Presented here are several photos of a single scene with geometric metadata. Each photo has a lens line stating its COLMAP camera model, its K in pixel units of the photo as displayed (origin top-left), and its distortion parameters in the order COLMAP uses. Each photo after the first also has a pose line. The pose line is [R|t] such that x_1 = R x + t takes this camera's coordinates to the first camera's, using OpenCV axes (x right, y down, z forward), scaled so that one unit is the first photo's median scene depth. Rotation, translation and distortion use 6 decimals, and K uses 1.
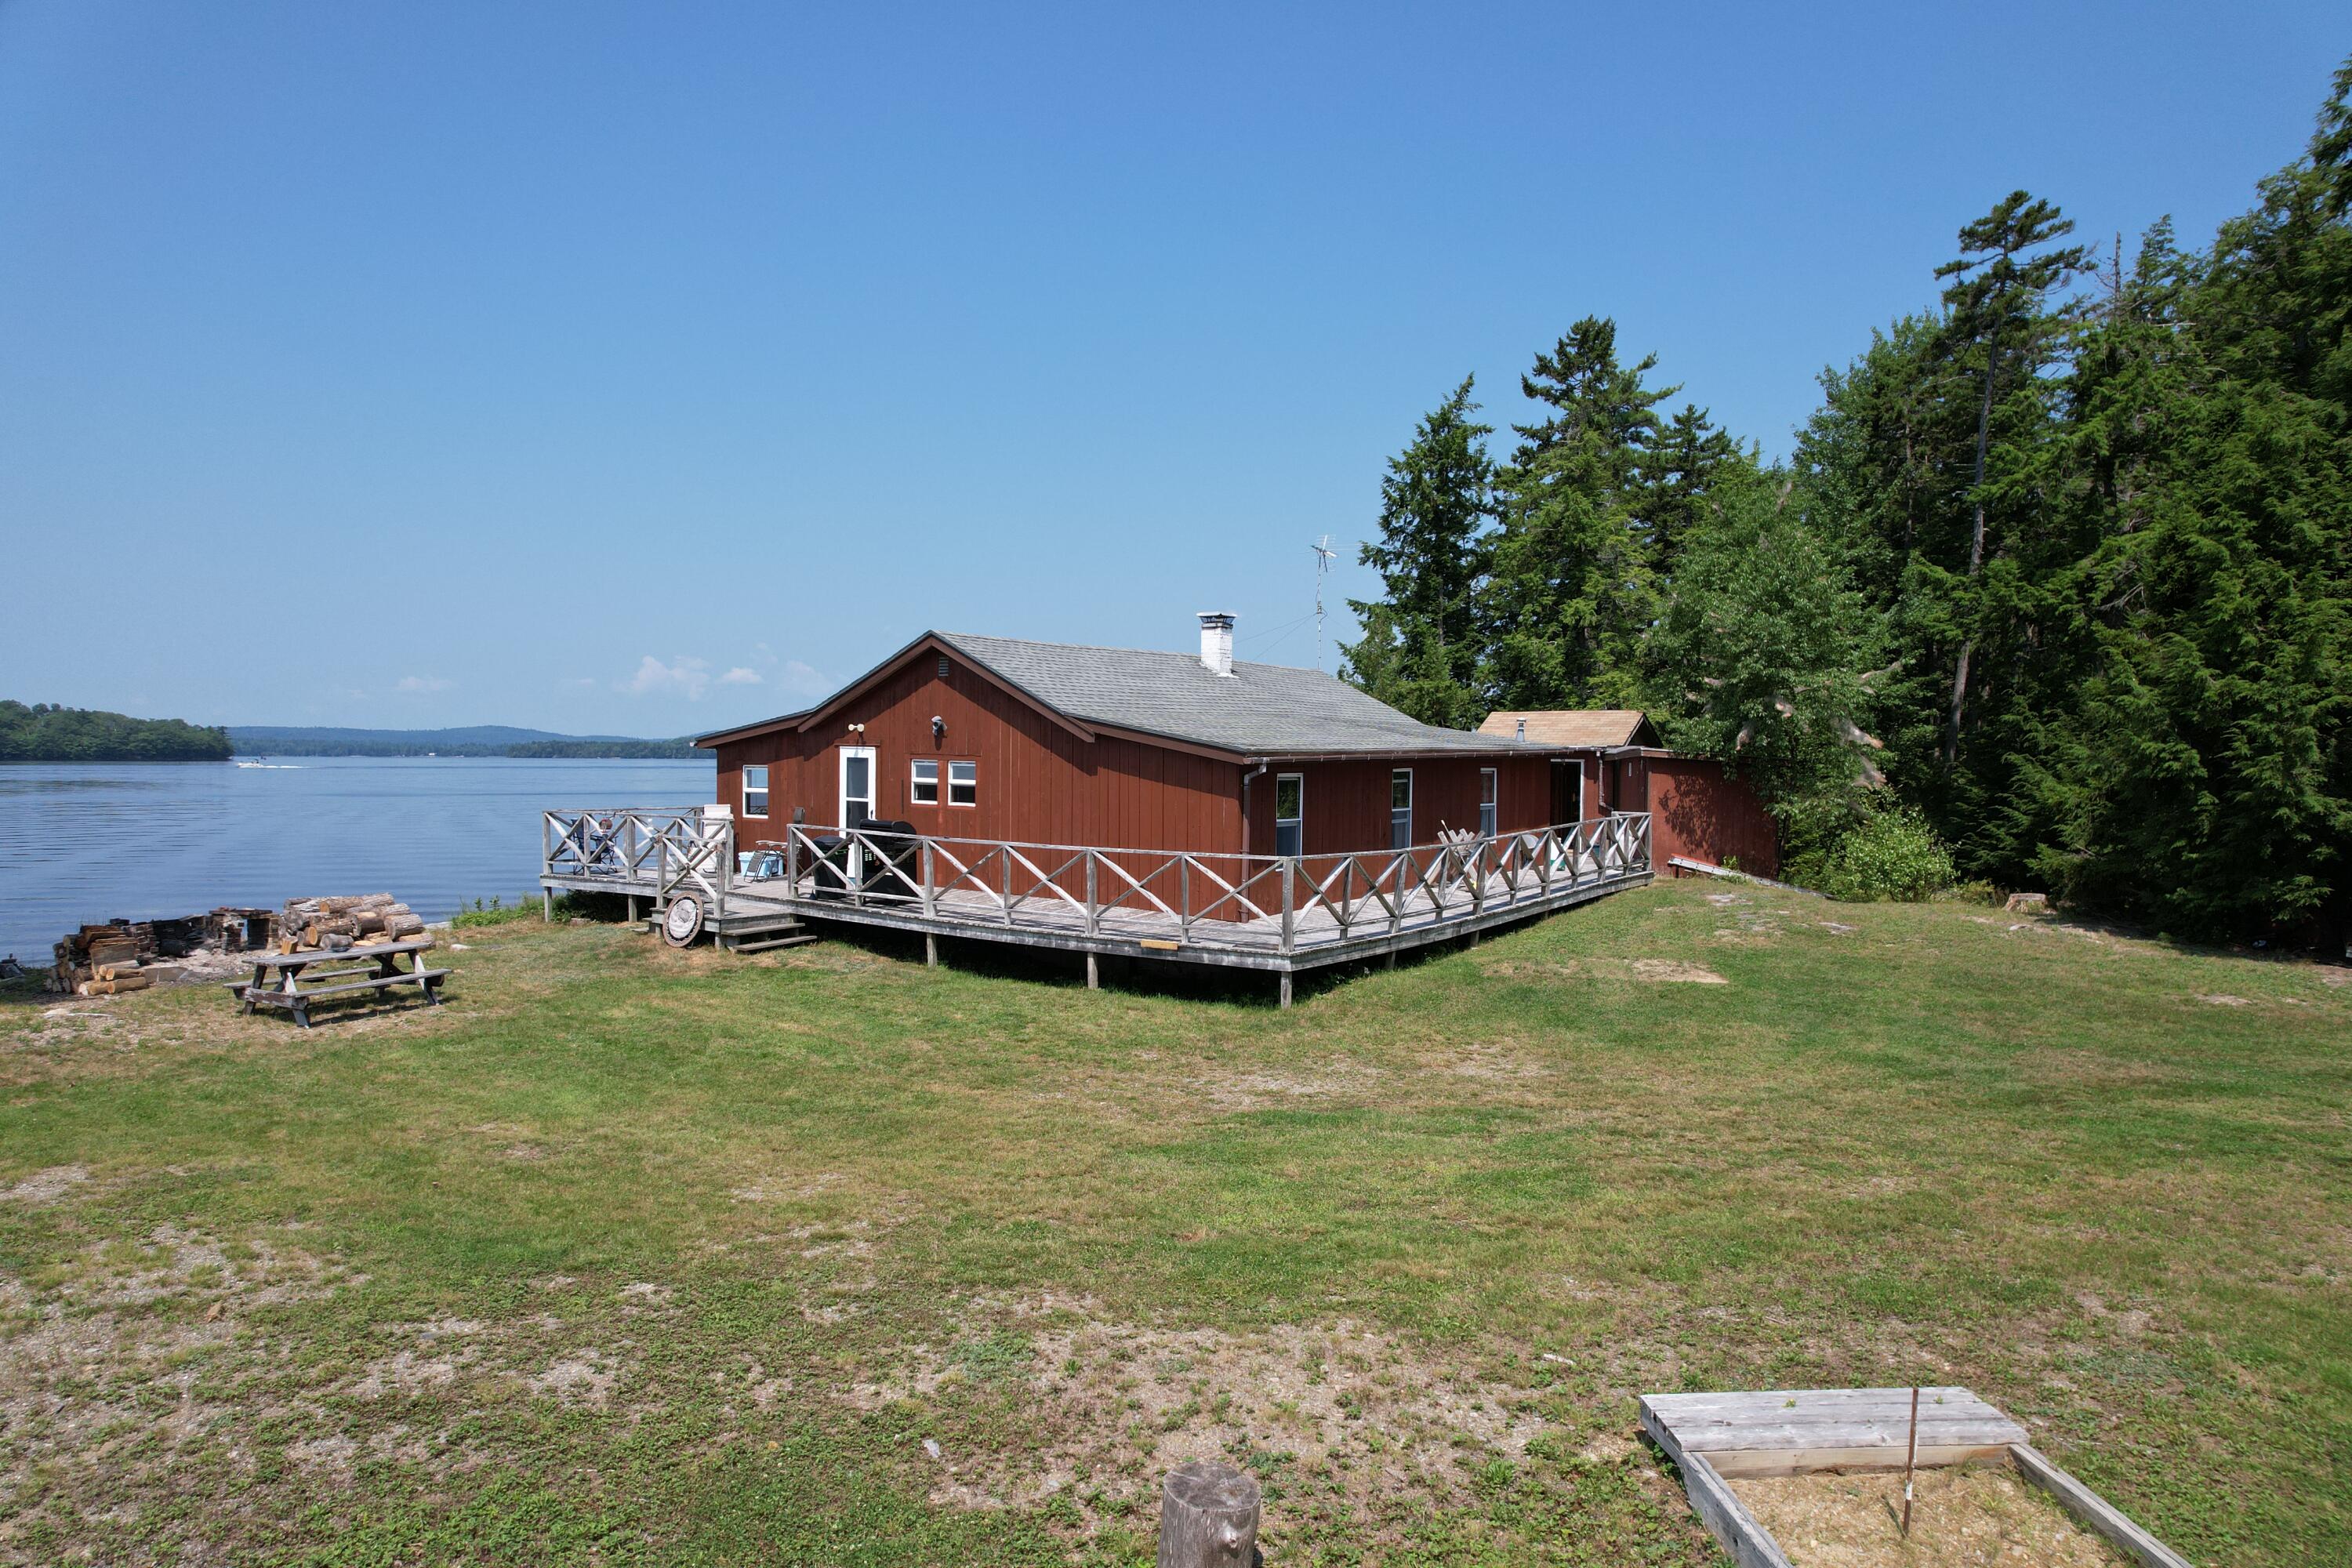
lens RADIAL K [[1502.1, 0, 1184.2], [0, 1502.1, 794.5], [0, 0, 1]] dist [-0.077448, 0.070208]
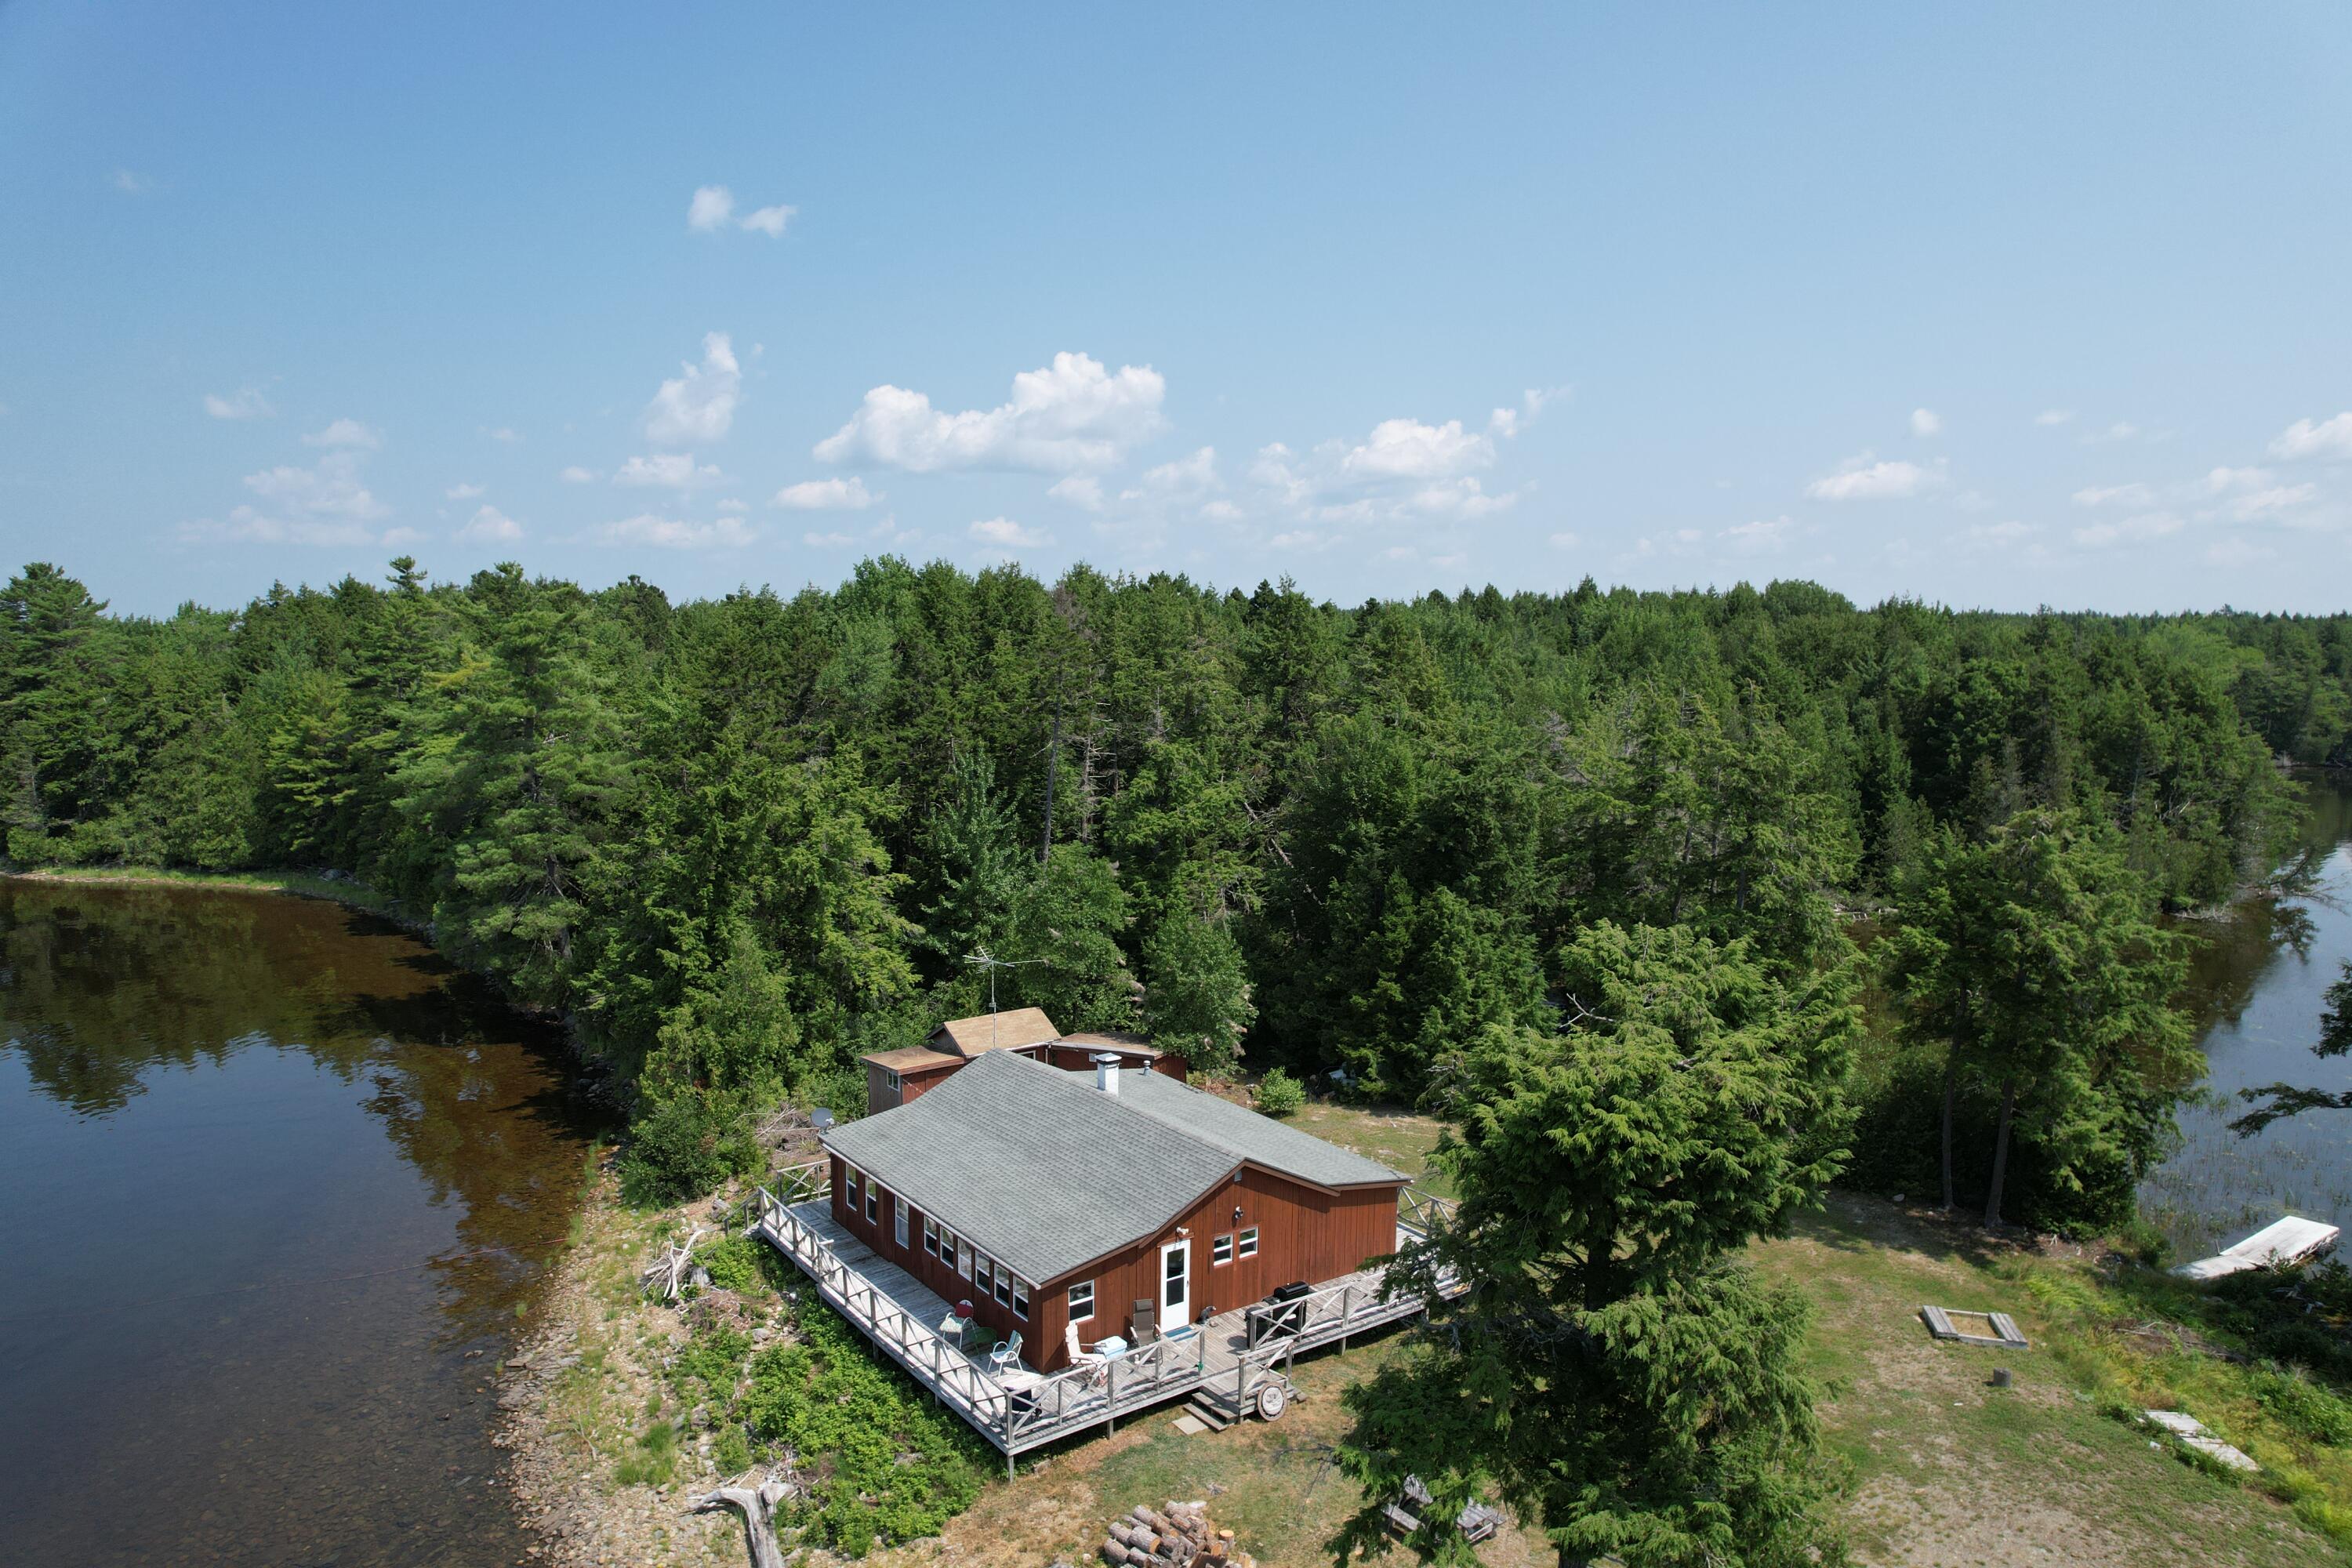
lens RADIAL K [[1502.1, 0, 1179.8], [0, 1502.1, 797.9], [0, 0, 1]] dist [-0.077448, 0.070208]
pose [[0.319359, -0.108392, 0.941414, -1.499382], [0.024503, 0.994049, 0.106140, -0.601692], [-0.947317, -0.010829, 0.320114, 0.525460]]
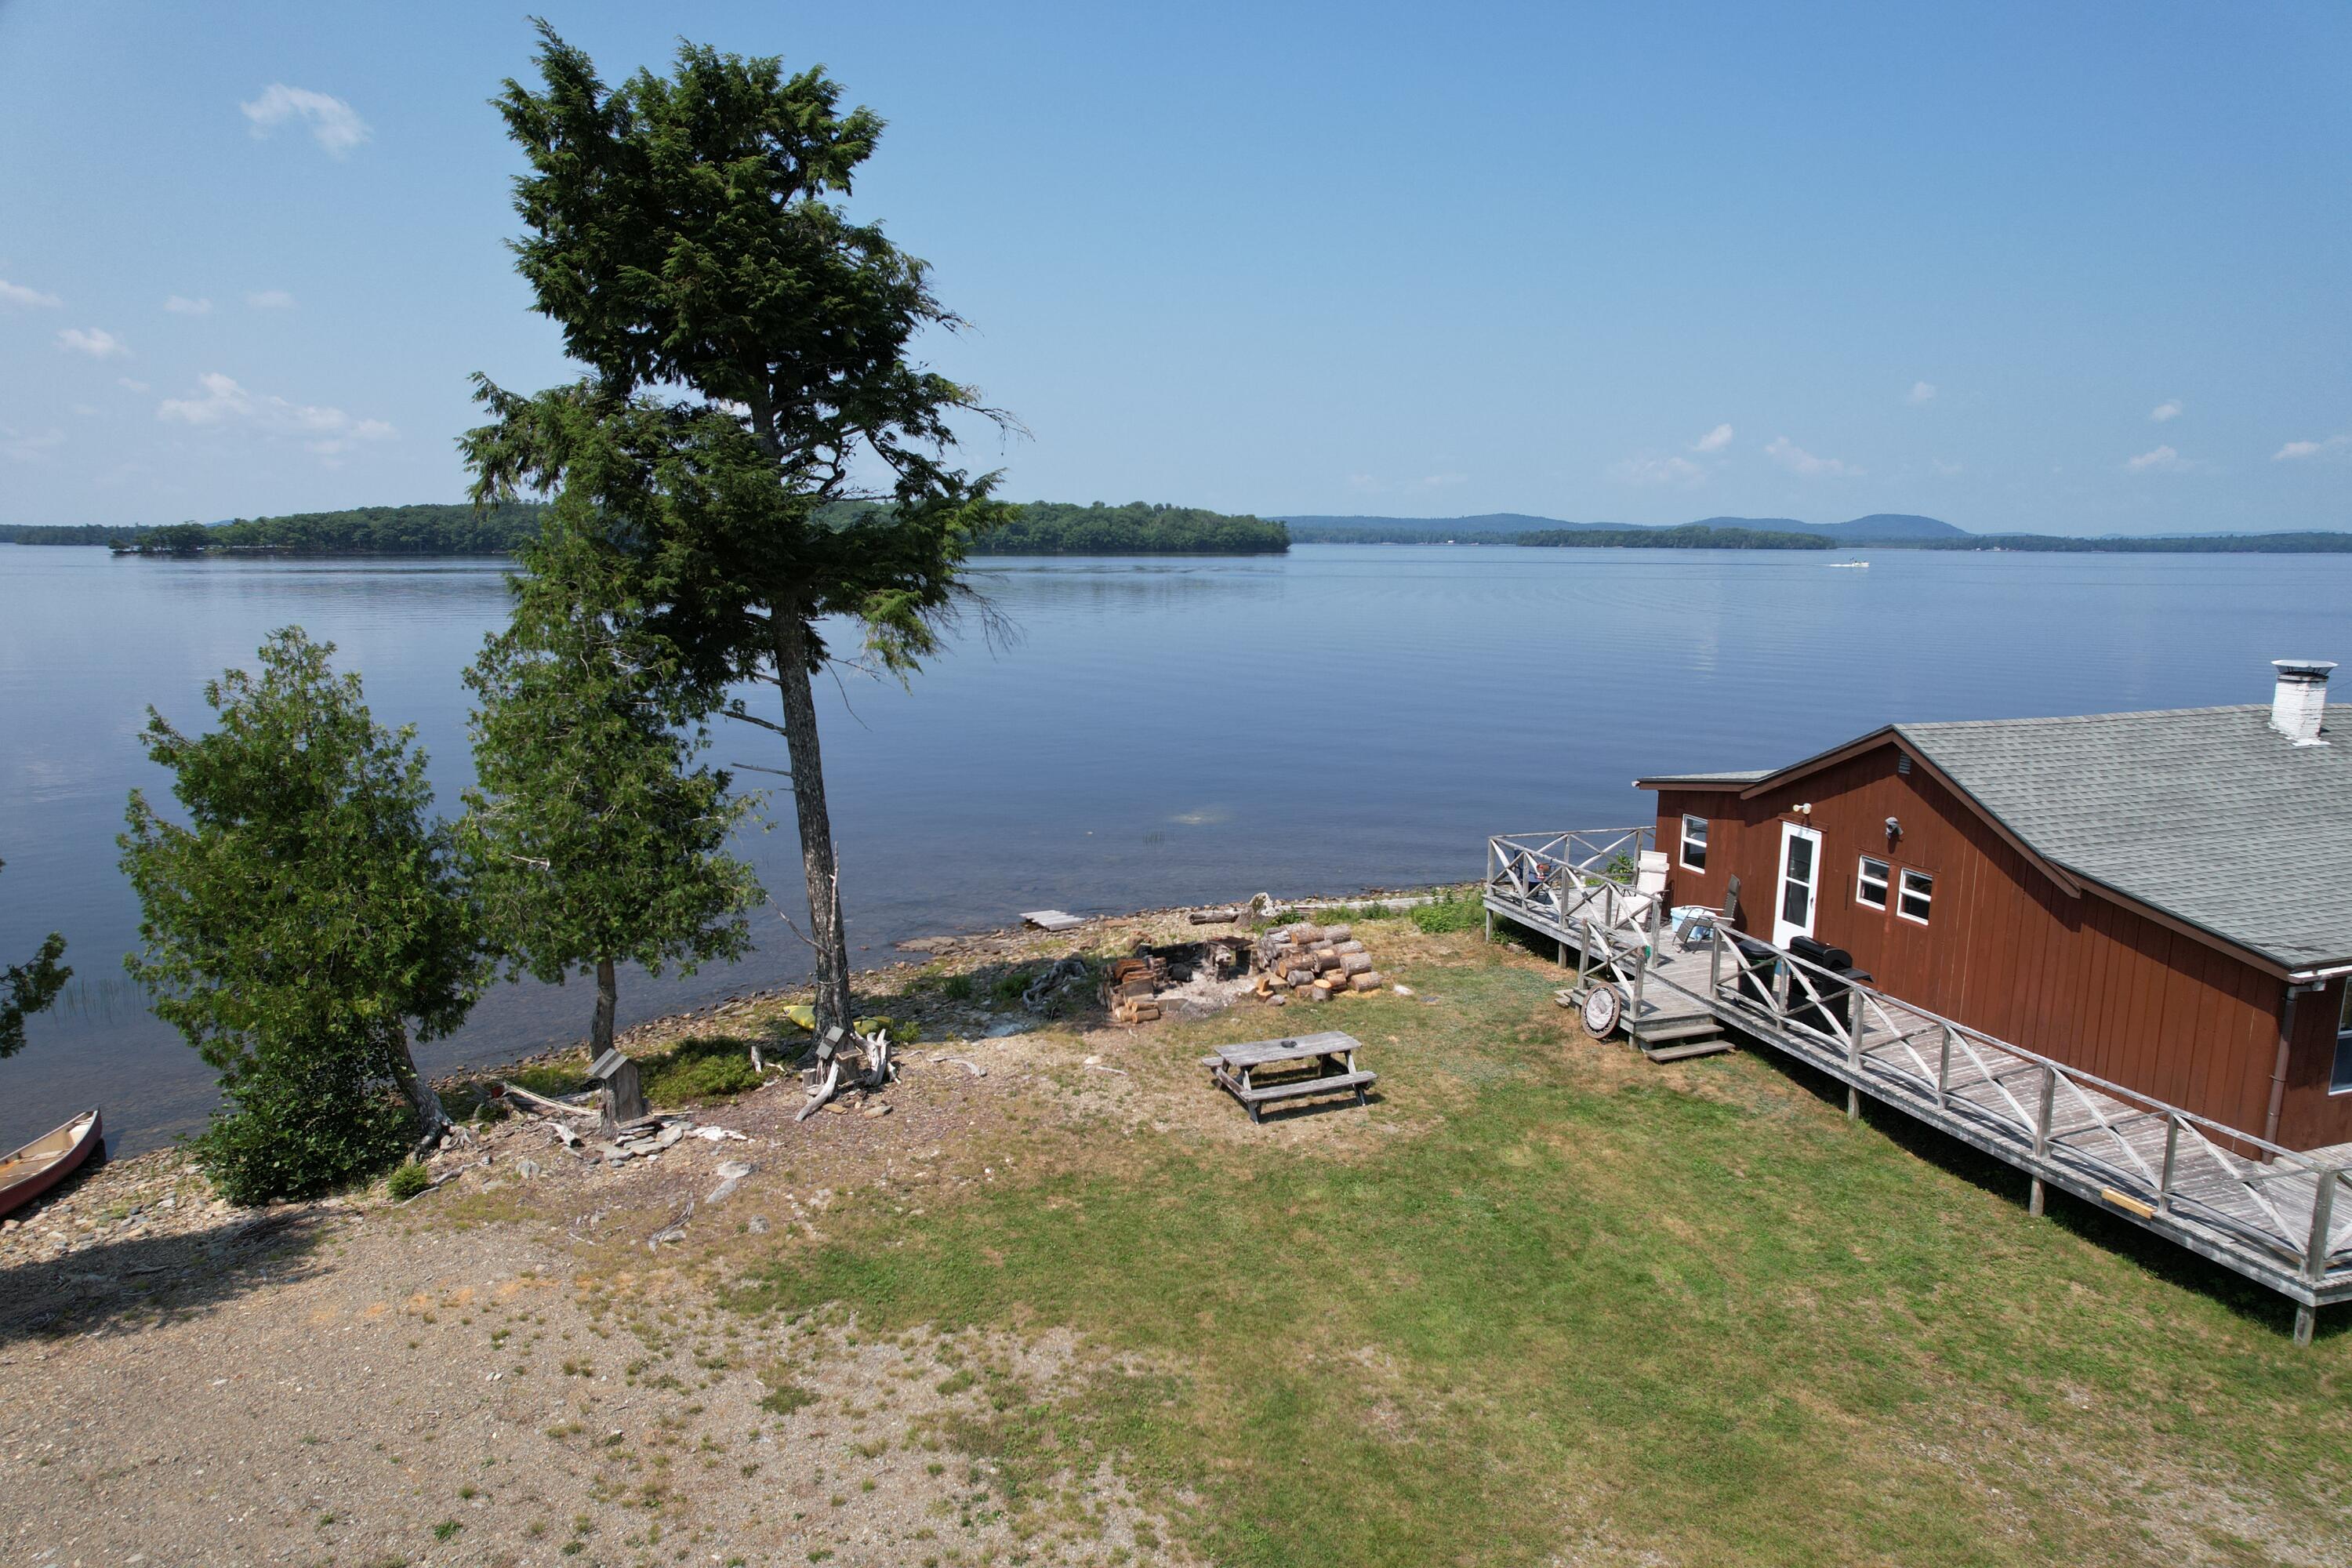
lens RADIAL K [[1502.1, 0, 1181.0], [0, 1502.1, 805.6], [0, 0, 1]] dist [-0.077448, 0.070208]
pose [[0.798120, 0.103921, -0.593468, 0.019425], [-0.014802, 0.988097, 0.153118, -0.176366], [0.602317, -0.113423, 0.790158, 0.039727]]
